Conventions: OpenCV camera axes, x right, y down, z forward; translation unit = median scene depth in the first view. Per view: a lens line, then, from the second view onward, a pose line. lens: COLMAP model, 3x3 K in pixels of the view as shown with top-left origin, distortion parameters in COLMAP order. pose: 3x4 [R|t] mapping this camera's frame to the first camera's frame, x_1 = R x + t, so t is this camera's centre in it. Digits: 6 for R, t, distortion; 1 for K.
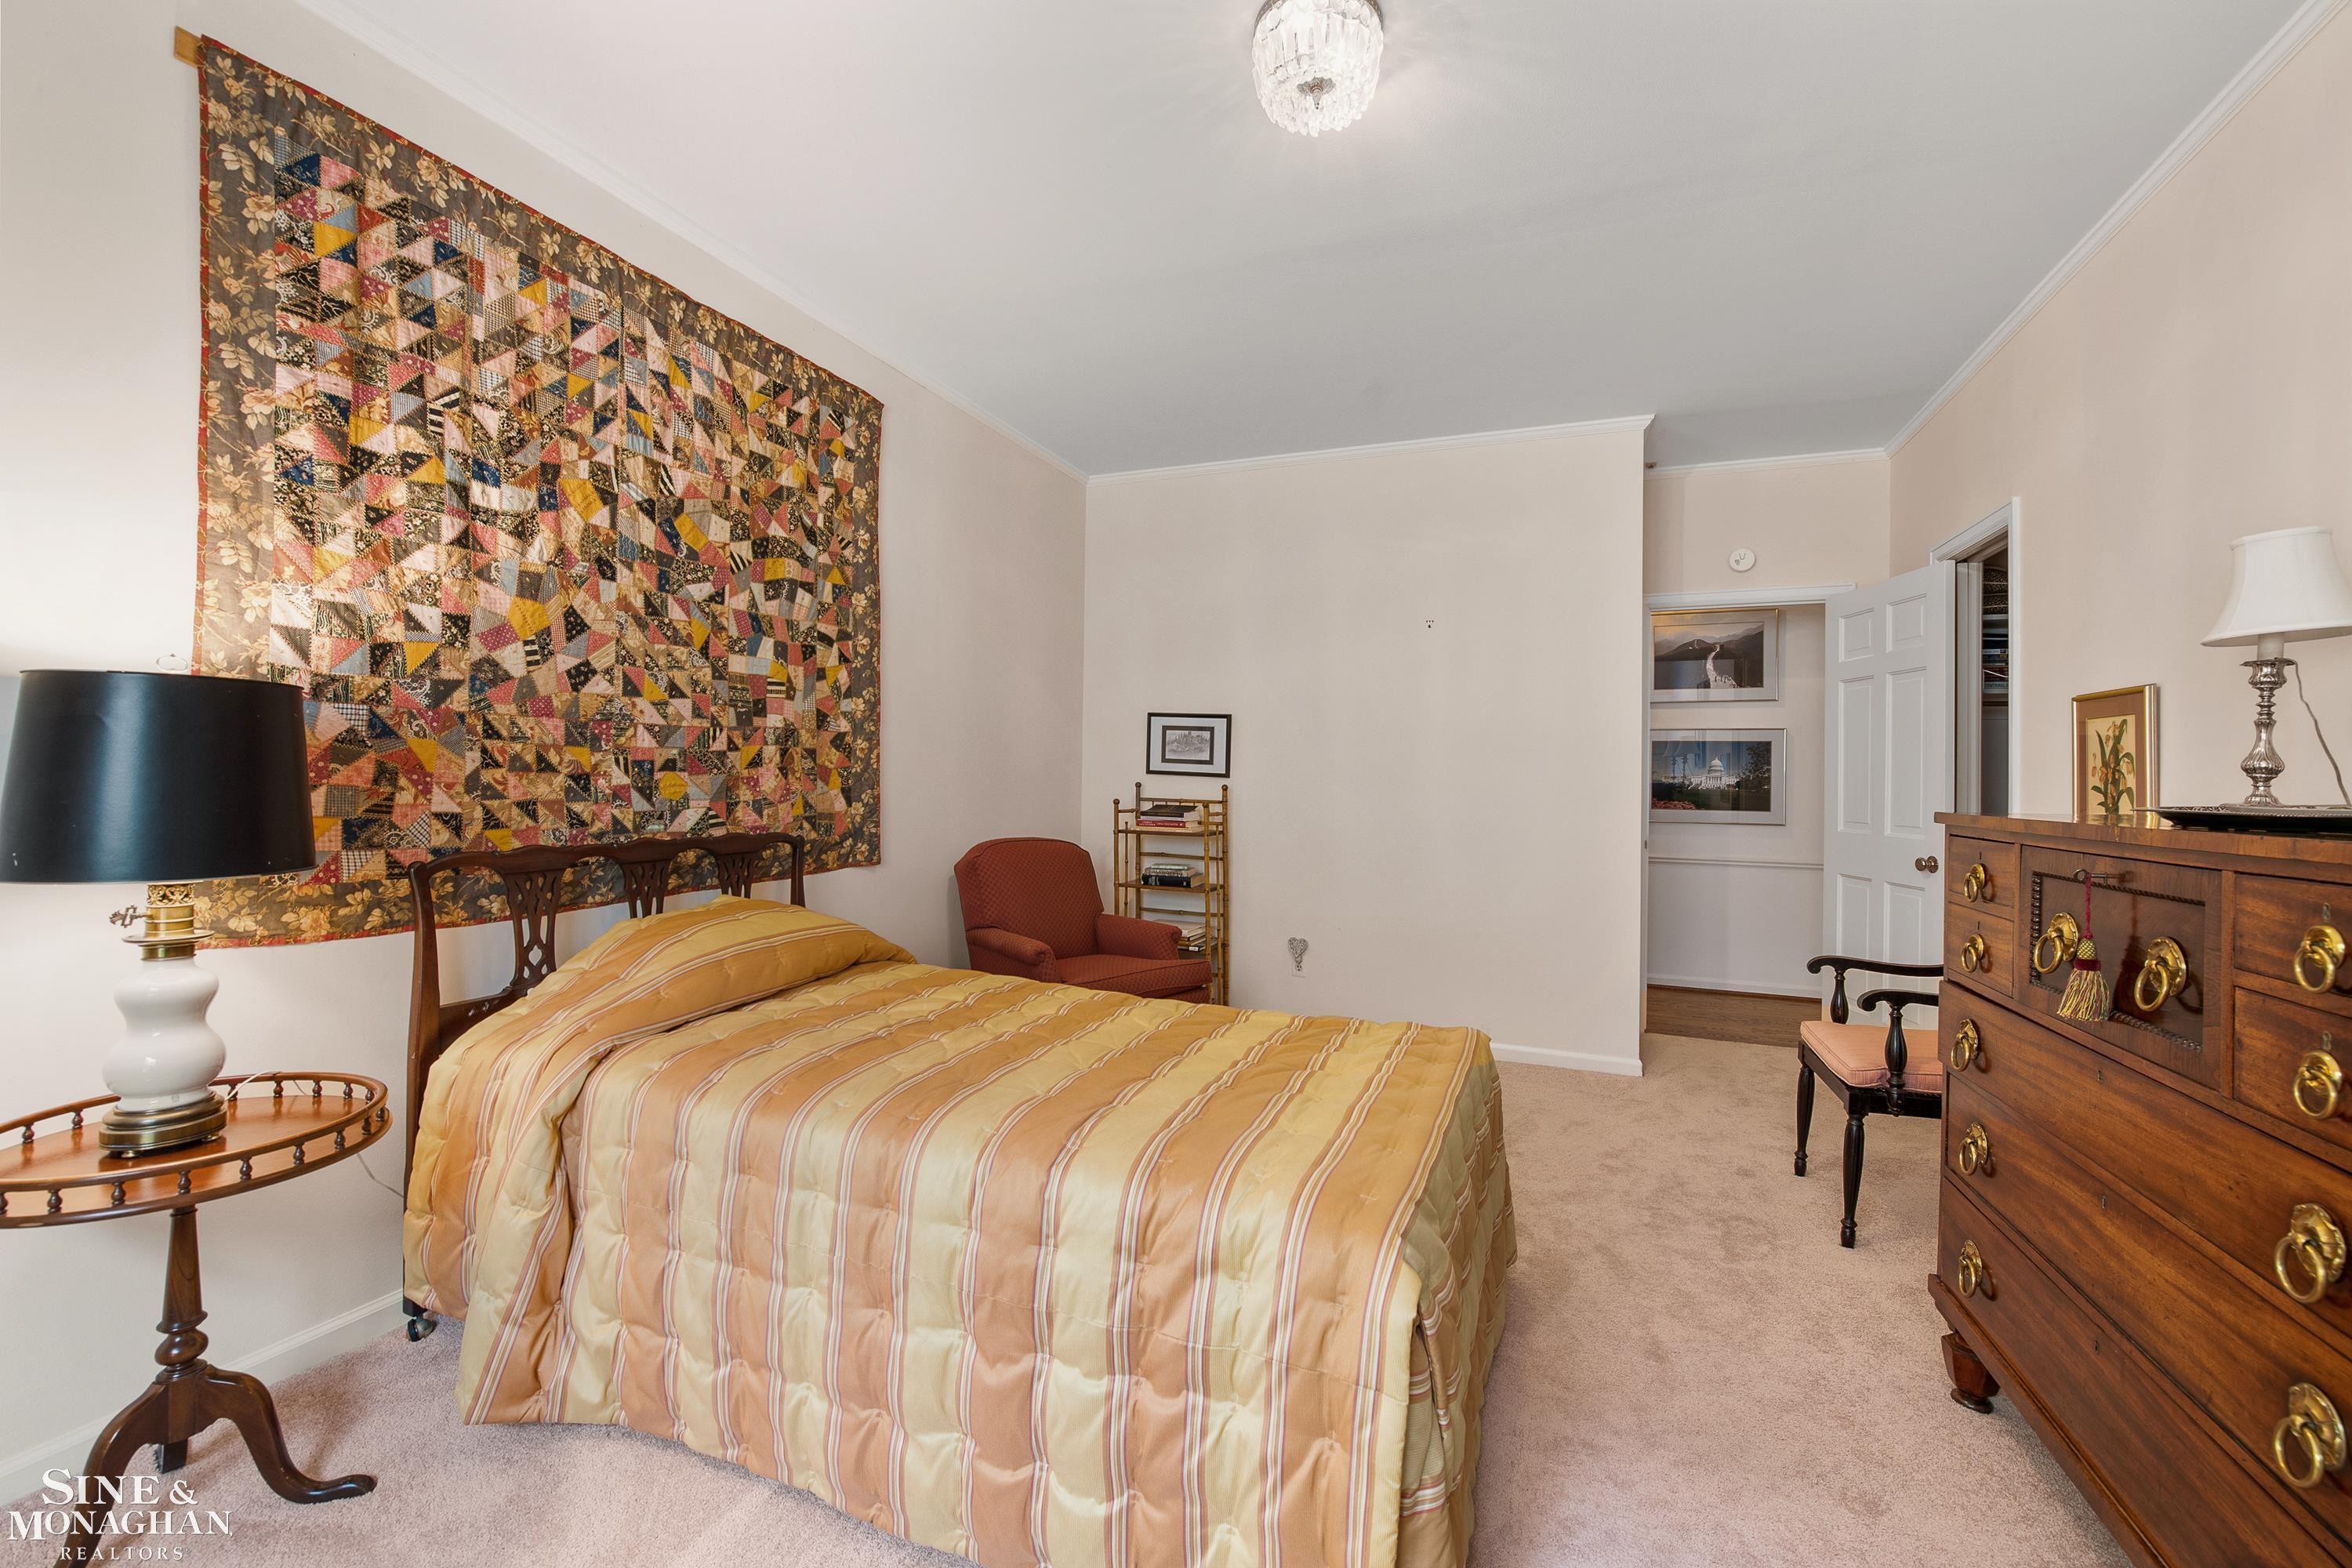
lens RADIAL K [[942.5, 0, 1189.2], [0, 942.5, 788.6], [0, 0, 1]] dist [0.000649, -0.005784]
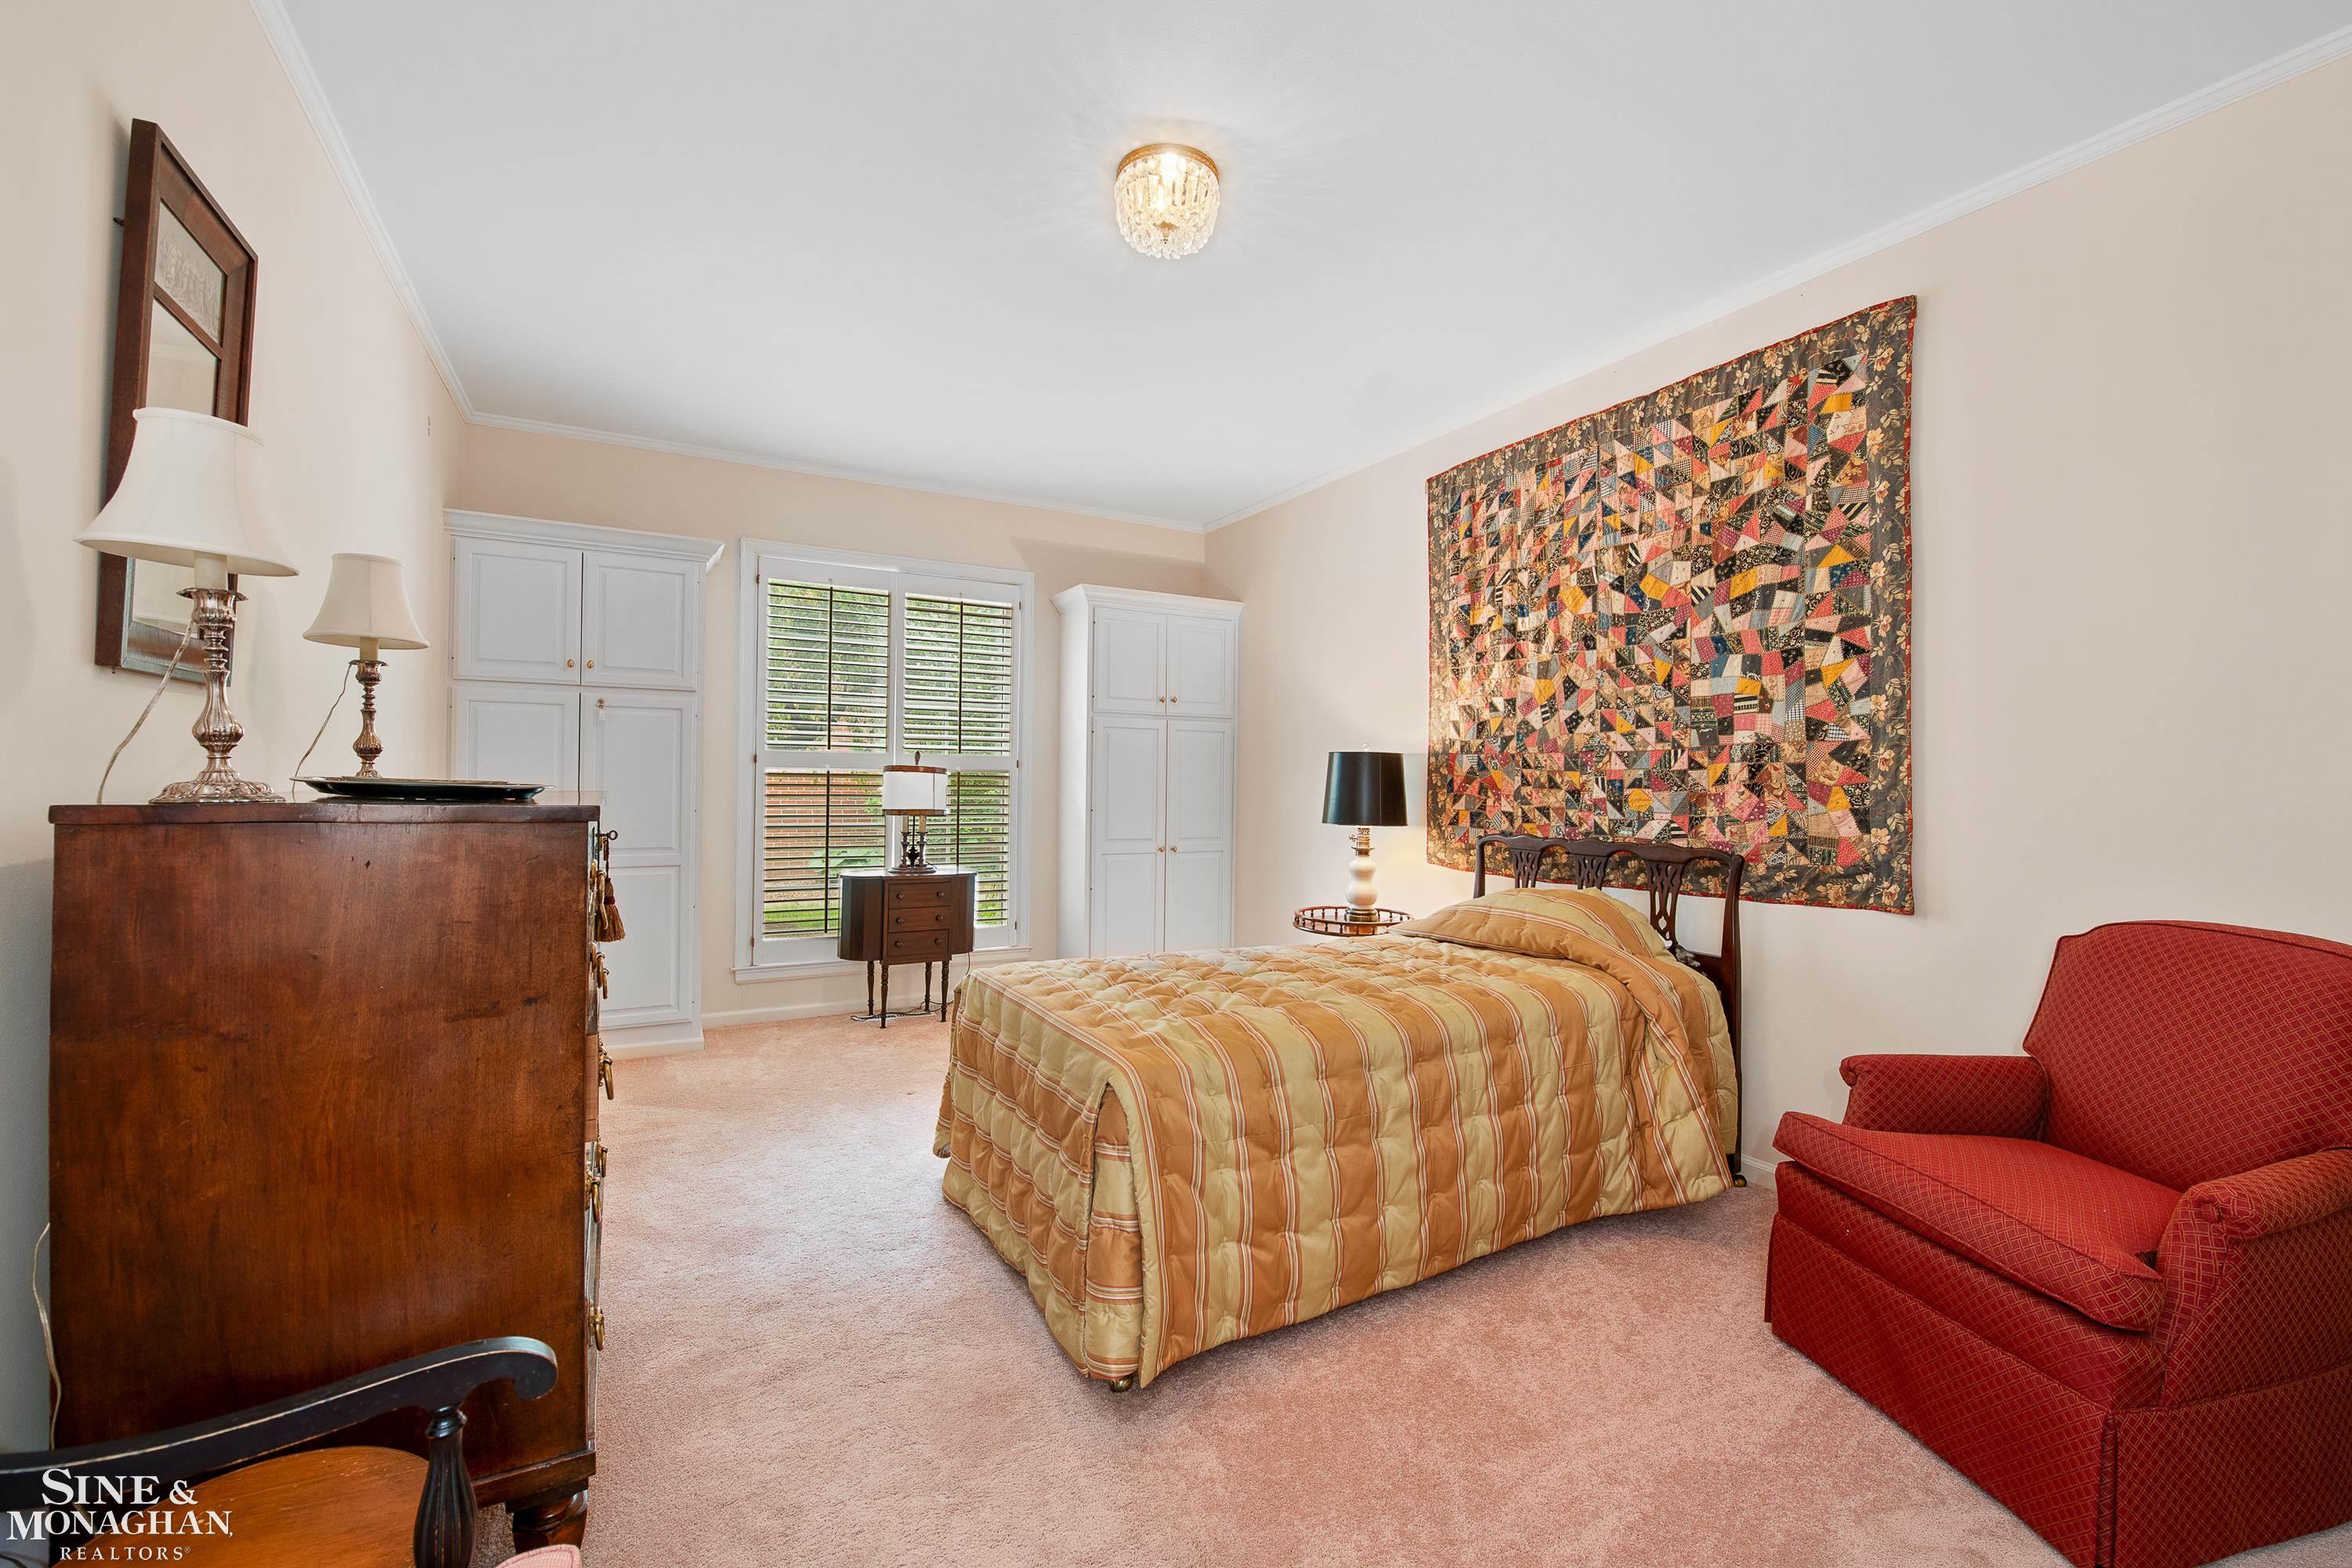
lens RADIAL K [[942.5, 0, 1189.2], [0, 942.5, 788.6], [0, 0, 1]] dist [0.000649, -0.005784]
pose [[-0.620437, -0.009852, -0.784194, 0.784283], [-0.025636, 0.999642, 0.007724, -0.012671], [0.783837, 0.024895, -0.620467, 1.322156]]
